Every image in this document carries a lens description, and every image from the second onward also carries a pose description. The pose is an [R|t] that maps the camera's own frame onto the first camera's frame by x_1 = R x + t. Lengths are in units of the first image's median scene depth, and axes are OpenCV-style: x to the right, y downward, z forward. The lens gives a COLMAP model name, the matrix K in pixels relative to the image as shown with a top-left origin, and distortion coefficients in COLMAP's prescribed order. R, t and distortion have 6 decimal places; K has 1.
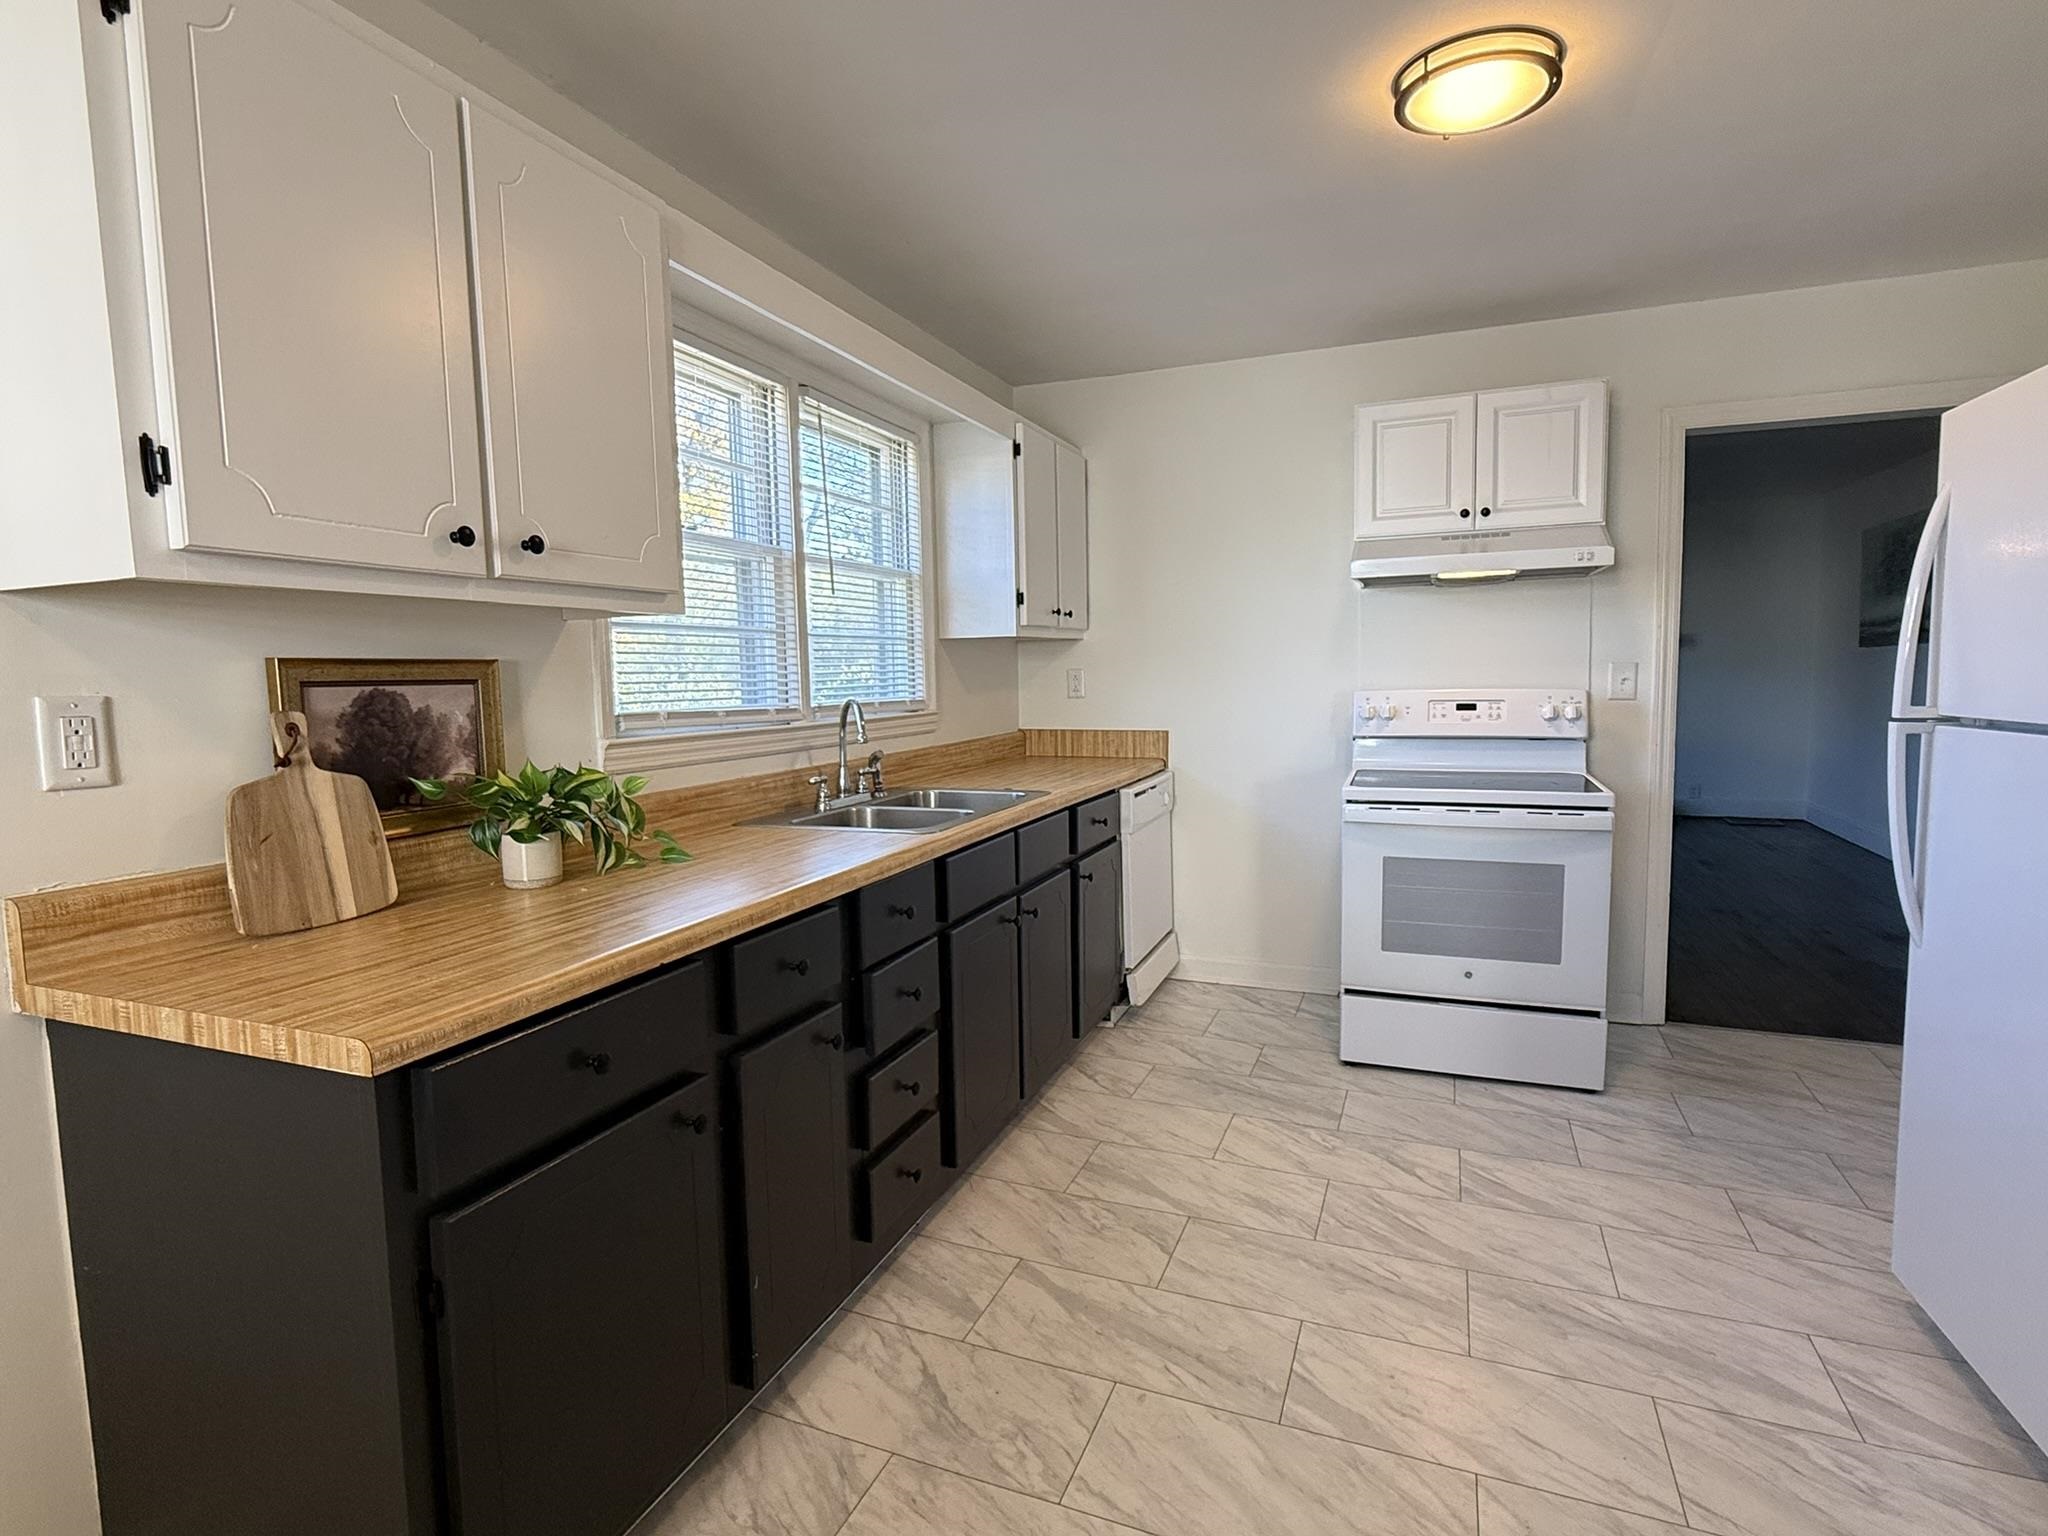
lens RADIAL K [[1035.2, 0, 1020.9], [0, 1035.2, 756.4], [0, 0, 1]] dist [0.001489, 0.000360]
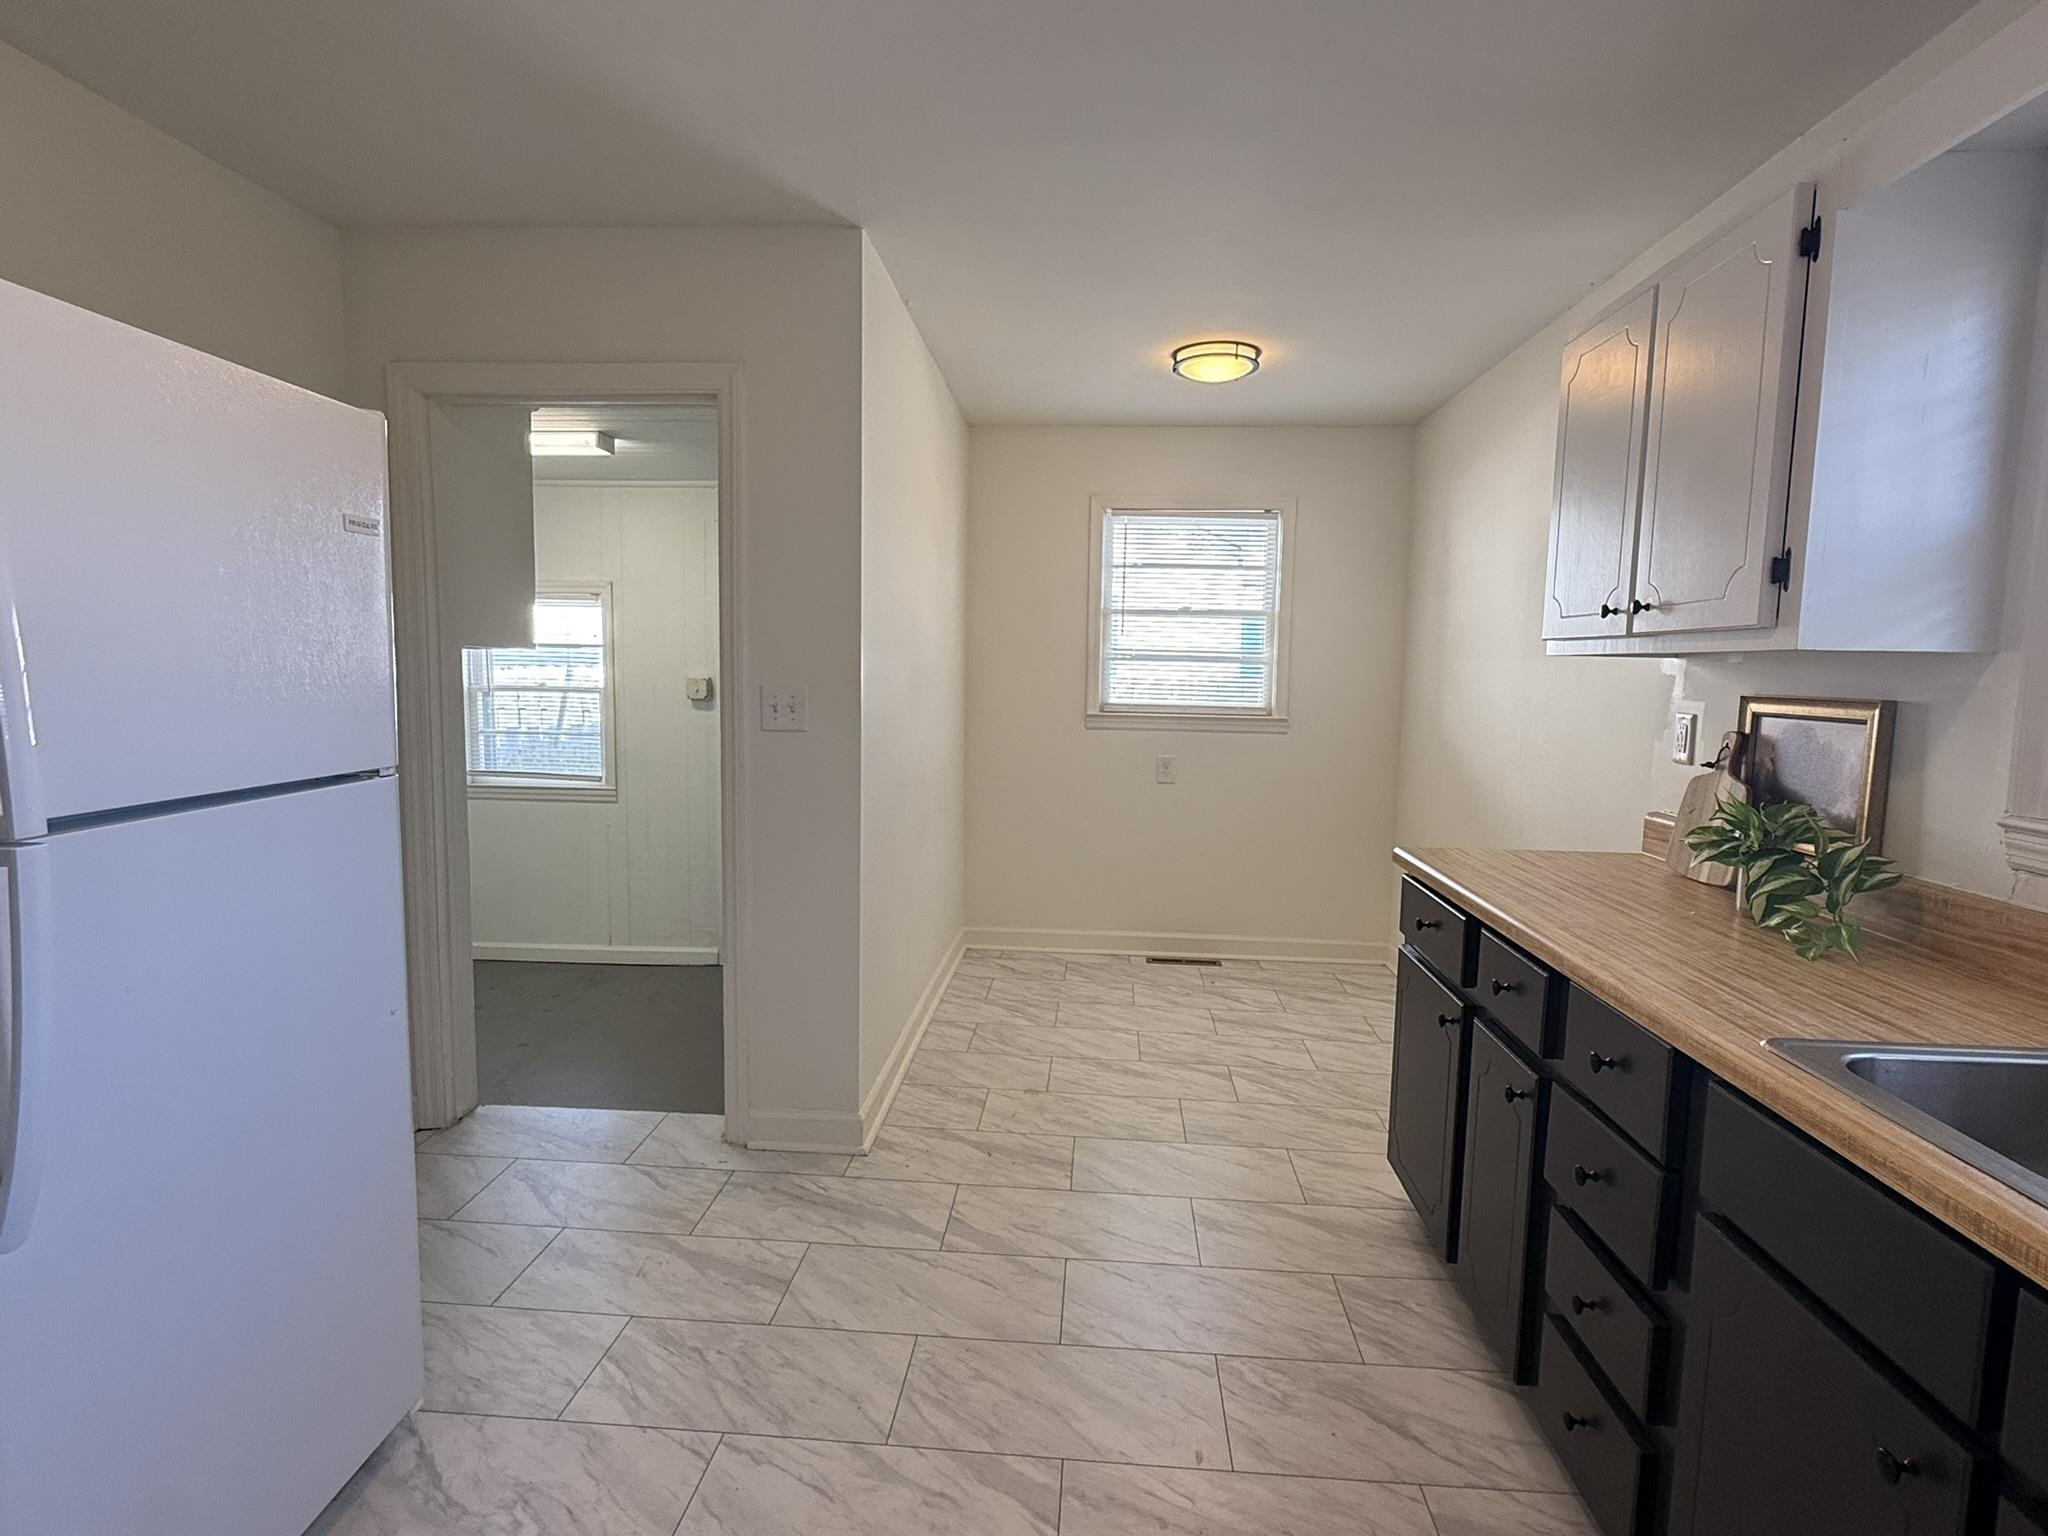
lens RADIAL K [[1035.2, 0, 1026.3], [0, 1035.2, 773.0], [0, 0, 1]] dist [0.001489, 0.000360]
pose [[-0.950194, 0.029249, -0.310283, 0.592857], [-0.030744, 0.981933, 0.186713, -0.203181], [0.310138, 0.186953, -0.932128, 1.856597]]
